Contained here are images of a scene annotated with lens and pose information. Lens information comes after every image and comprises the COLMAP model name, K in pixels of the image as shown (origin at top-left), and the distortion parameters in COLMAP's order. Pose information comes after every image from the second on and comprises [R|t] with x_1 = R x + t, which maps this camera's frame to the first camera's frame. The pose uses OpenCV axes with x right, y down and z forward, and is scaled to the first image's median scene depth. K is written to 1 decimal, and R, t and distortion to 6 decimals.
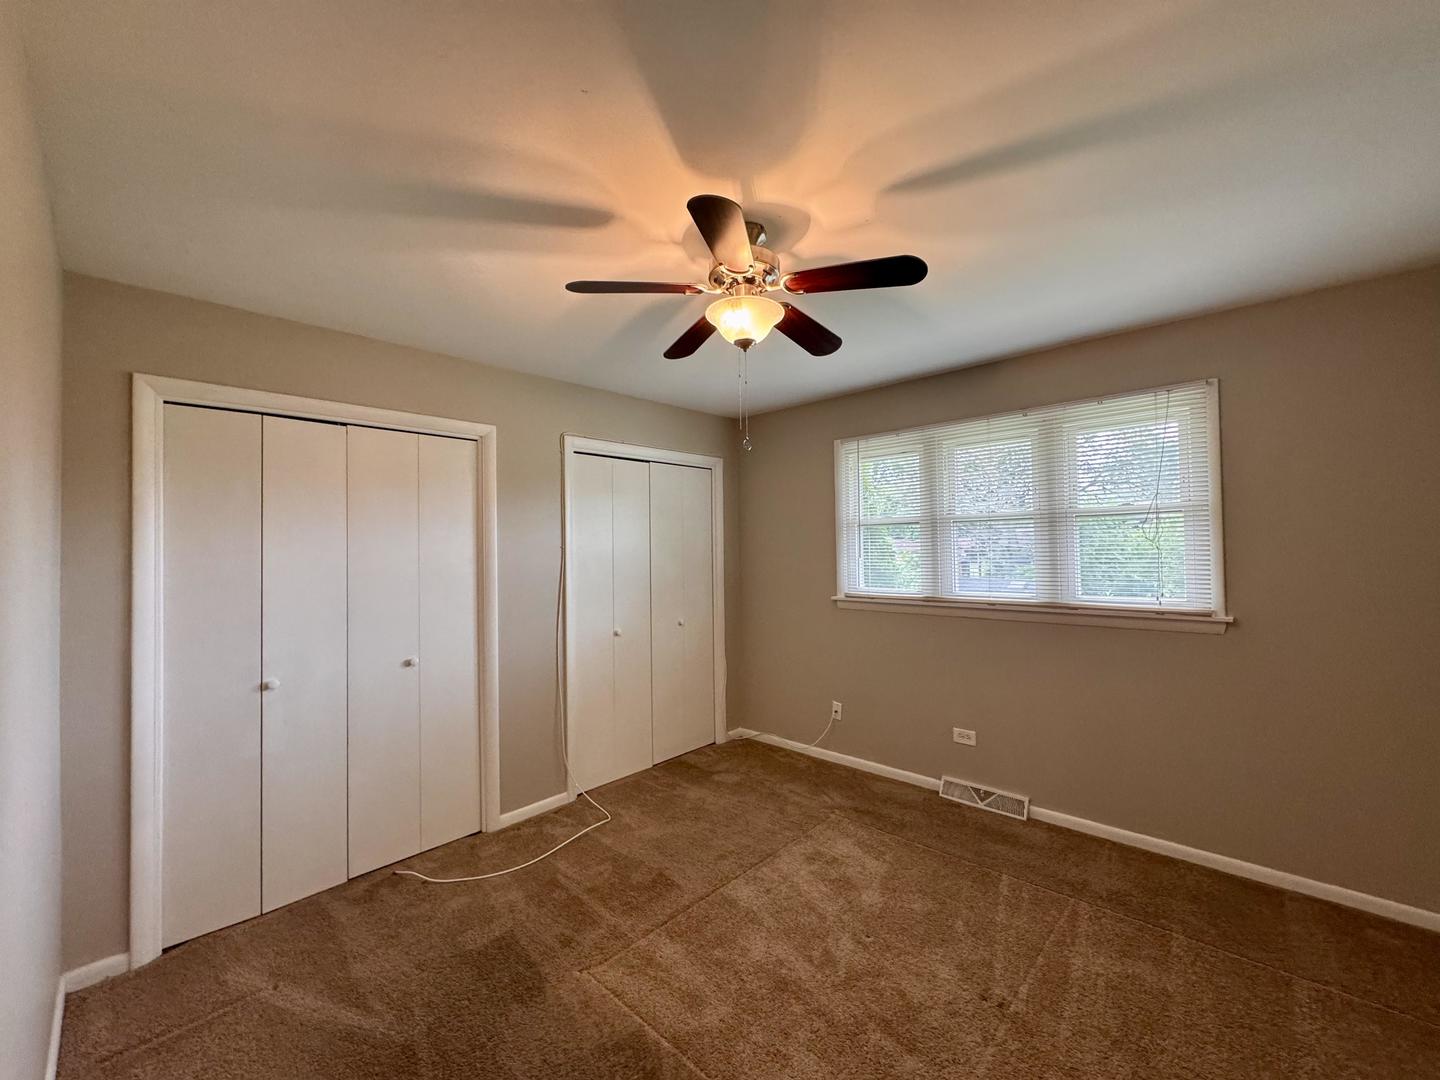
lens RADIAL K [[570.0, 0, 720.0], [0, 570.0, 540.0], [0, 0, 1]] dist [-0.000133, -0.000008]
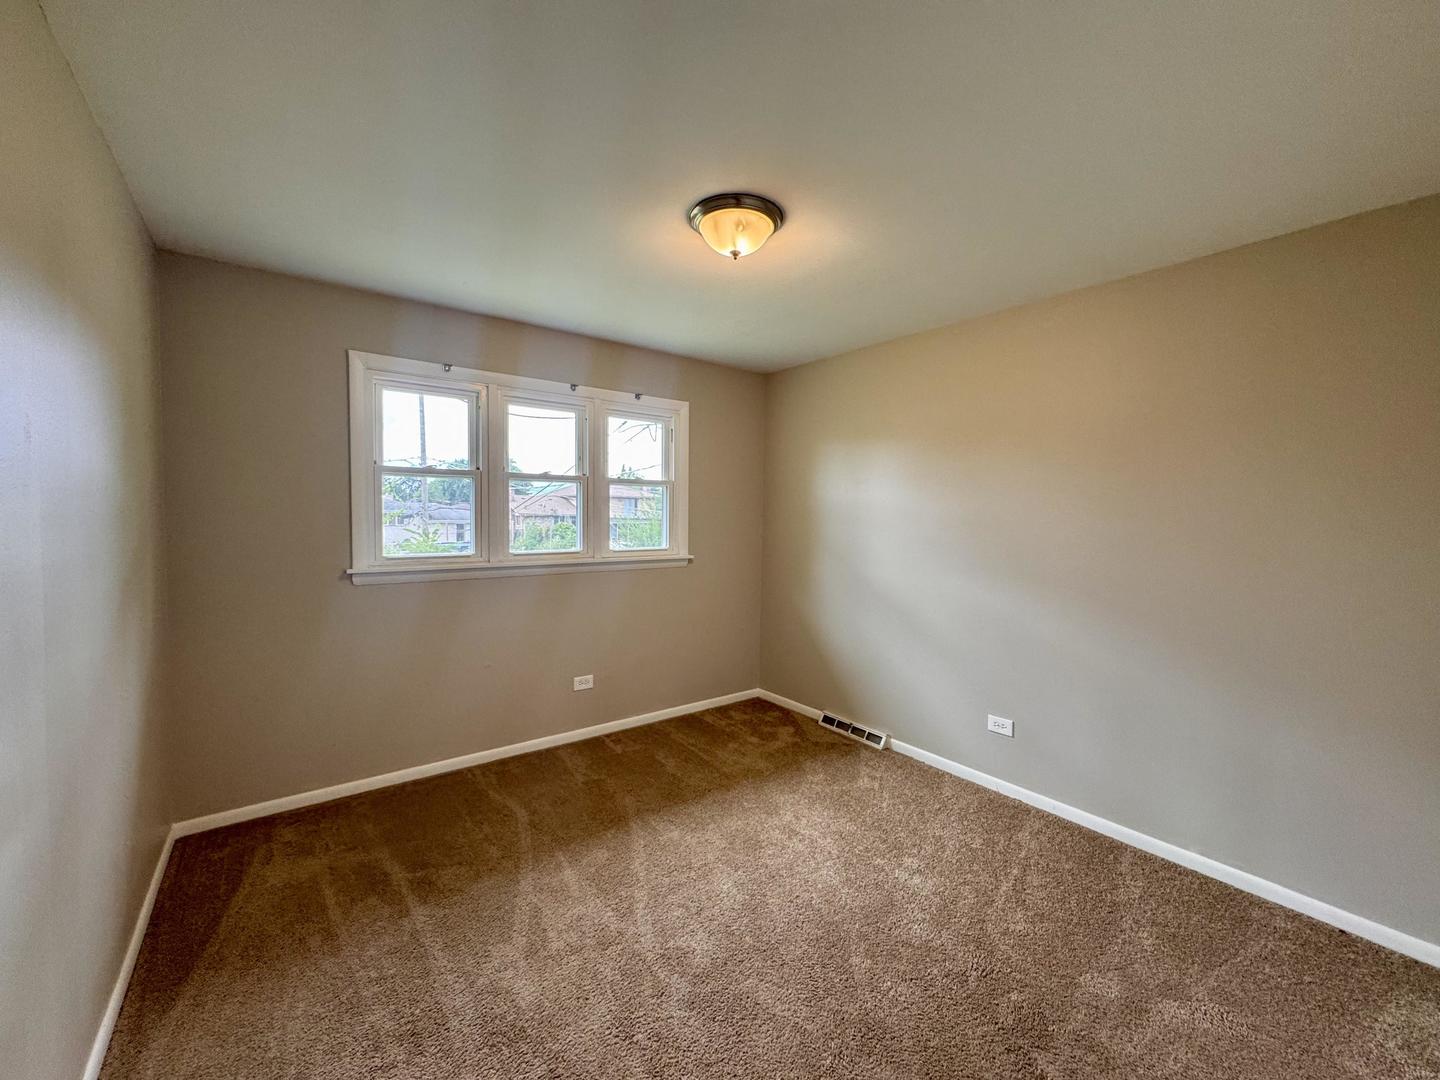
lens RADIAL K [[570.0, 0, 720.0], [0, 570.0, 540.0], [0, 0, 1]] dist [-0.000133, -0.000008]
pose [[0.156559, -0.027859, 0.987276, -0.677531], [-0.034828, 0.998825, 0.033708, 0.034159], [-0.987054, -0.039662, 0.155405, 0.675986]]
